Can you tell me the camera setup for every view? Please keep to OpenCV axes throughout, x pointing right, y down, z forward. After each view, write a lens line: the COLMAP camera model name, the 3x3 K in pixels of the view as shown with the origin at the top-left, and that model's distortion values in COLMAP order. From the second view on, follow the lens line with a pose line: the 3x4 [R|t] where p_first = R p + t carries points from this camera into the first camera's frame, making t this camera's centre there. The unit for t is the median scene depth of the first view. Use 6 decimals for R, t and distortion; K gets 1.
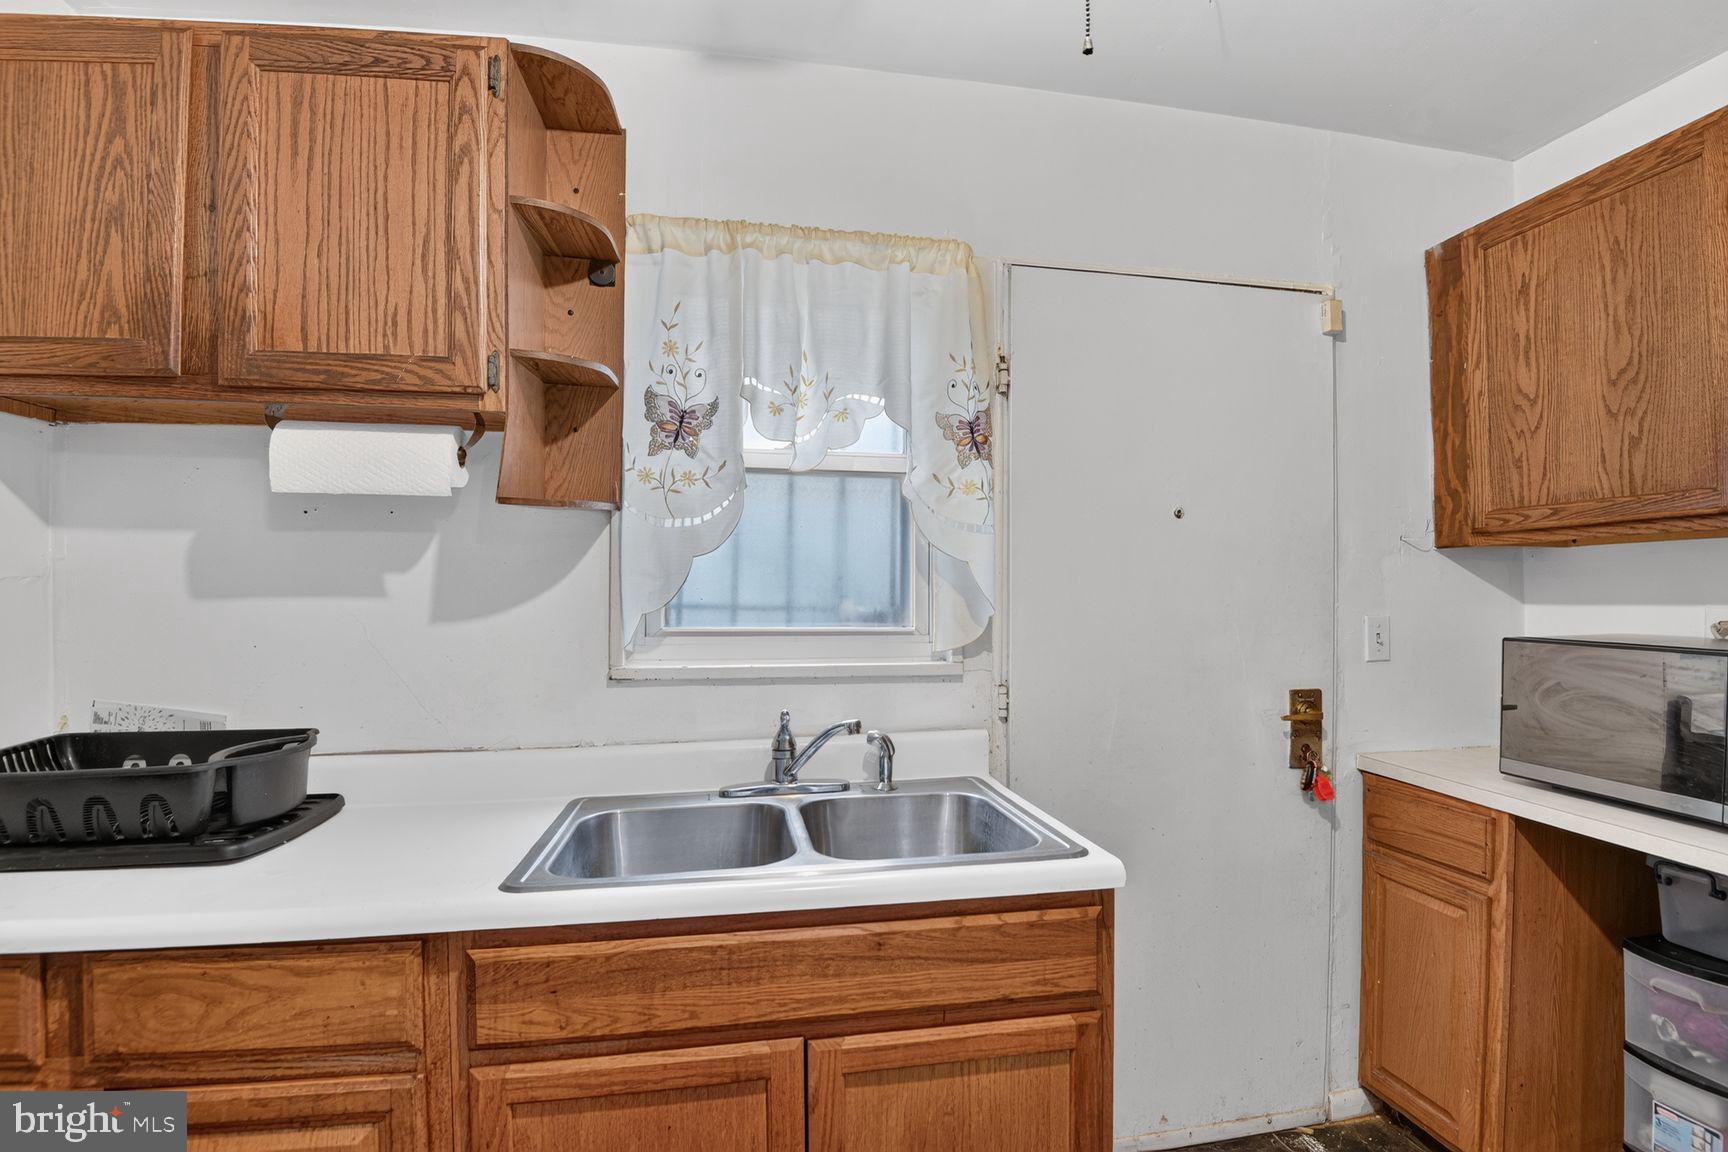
lens RADIAL K [[846.6, 0, 870.9], [0, 846.6, 582.7], [0, 0, 1]] dist [-0.046405, -0.000693]
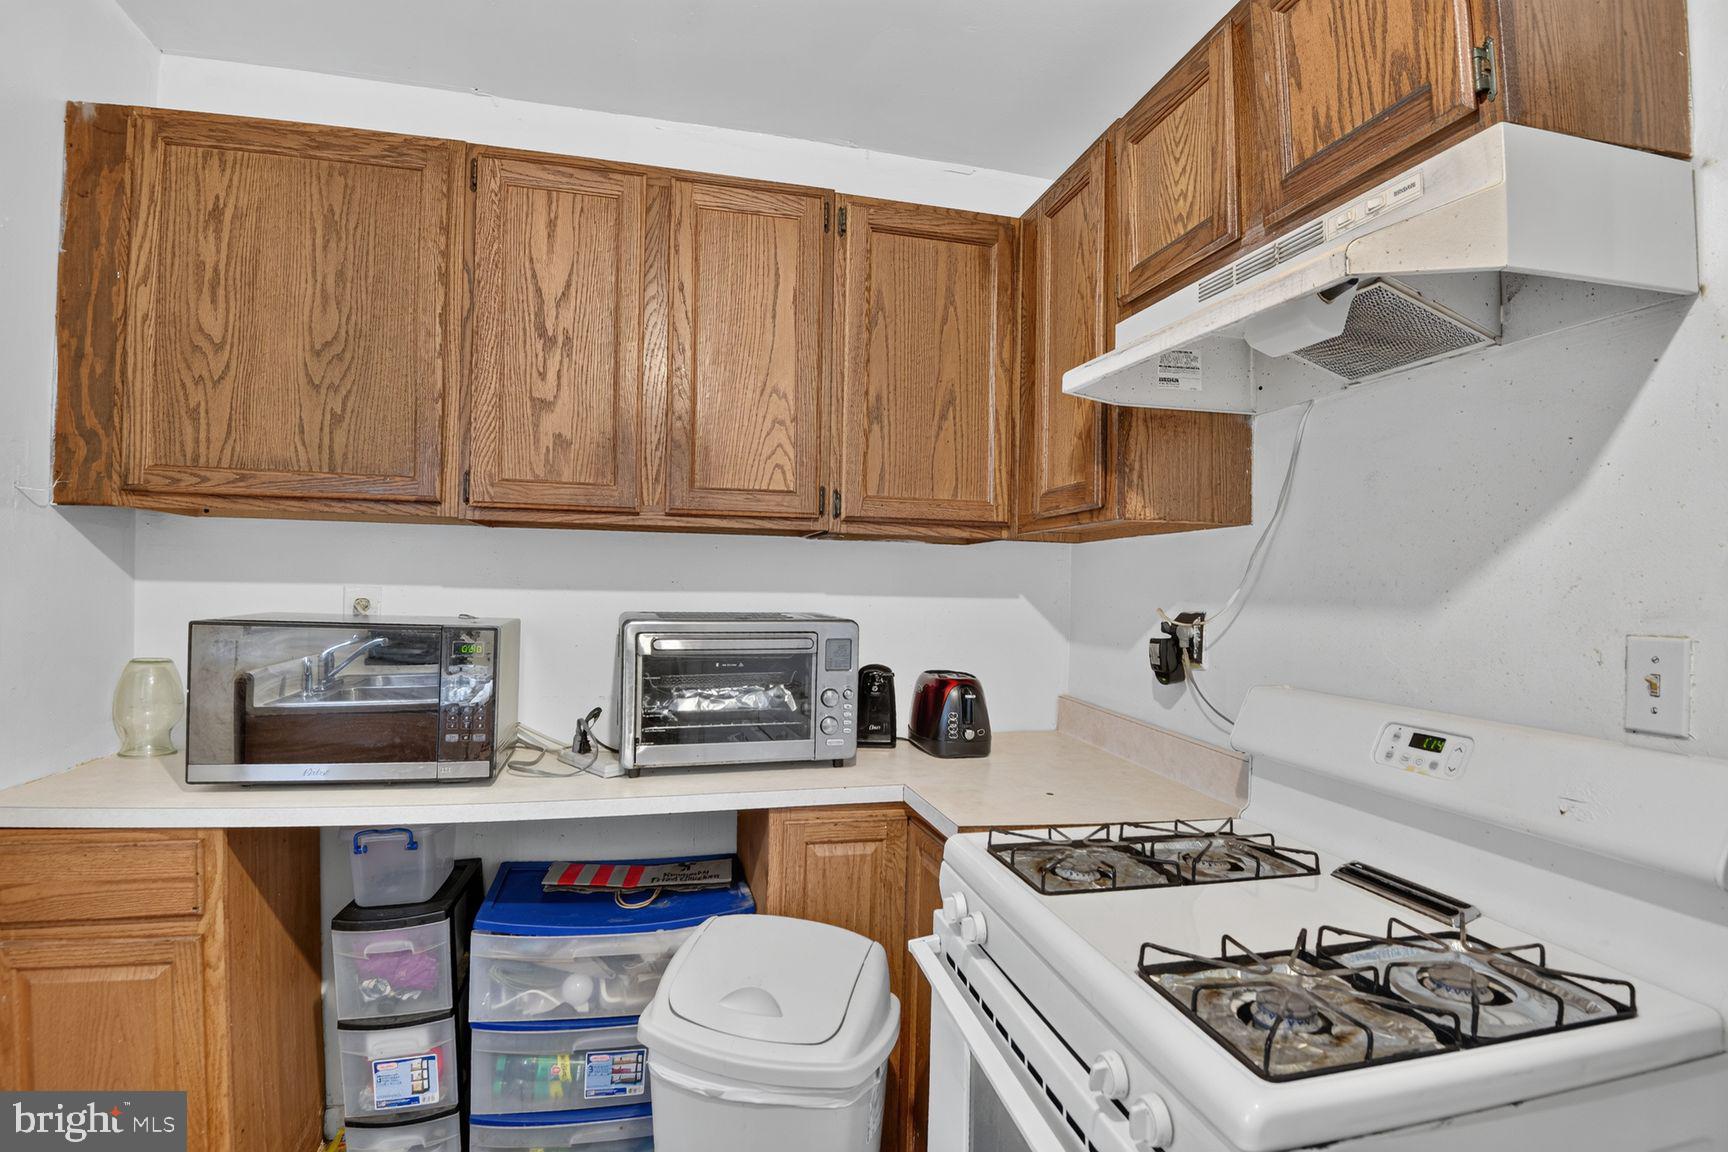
lens RADIAL K [[846.6, 0, 868.7], [0, 846.6, 591.4], [0, 0, 1]] dist [-0.046405, -0.000693]
pose [[-0.077186, -0.005311, 0.997003, -0.110461], [-0.034835, 0.999390, 0.002627, 0.011050], [-0.996408, -0.034528, -0.077324, 0.392338]]
